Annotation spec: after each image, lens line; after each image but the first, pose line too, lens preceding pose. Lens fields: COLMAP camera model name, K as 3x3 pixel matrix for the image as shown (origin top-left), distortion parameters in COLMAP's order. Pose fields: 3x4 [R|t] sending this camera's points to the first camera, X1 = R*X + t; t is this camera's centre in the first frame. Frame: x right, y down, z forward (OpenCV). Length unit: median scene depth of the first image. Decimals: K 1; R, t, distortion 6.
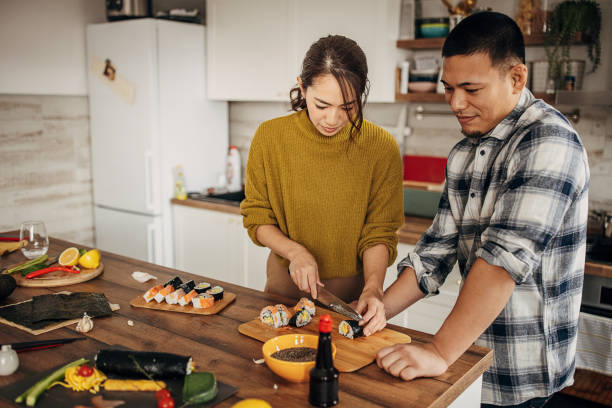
lens RADIAL K [[612.9, 0, 306.0], [0, 612.9, 204.0], [0, 0, 1]] dist [-0.011719, -0.014899]
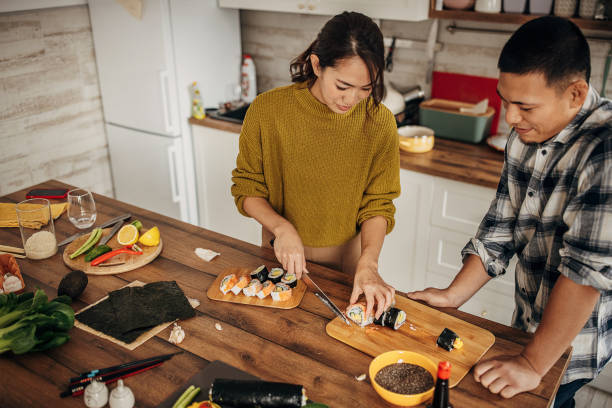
lens RADIAL K [[611.8, 0, 311.6], [0, 611.8, 206.1], [0, 0, 1]] dist [-0.009768, -0.008365]
pose [[0.998560, -0.034838, 0.040790, -0.085579], [0.023774, 0.969065, 0.245657, -0.127013], [-0.048087, -0.244333, 0.968498, 0.028410]]
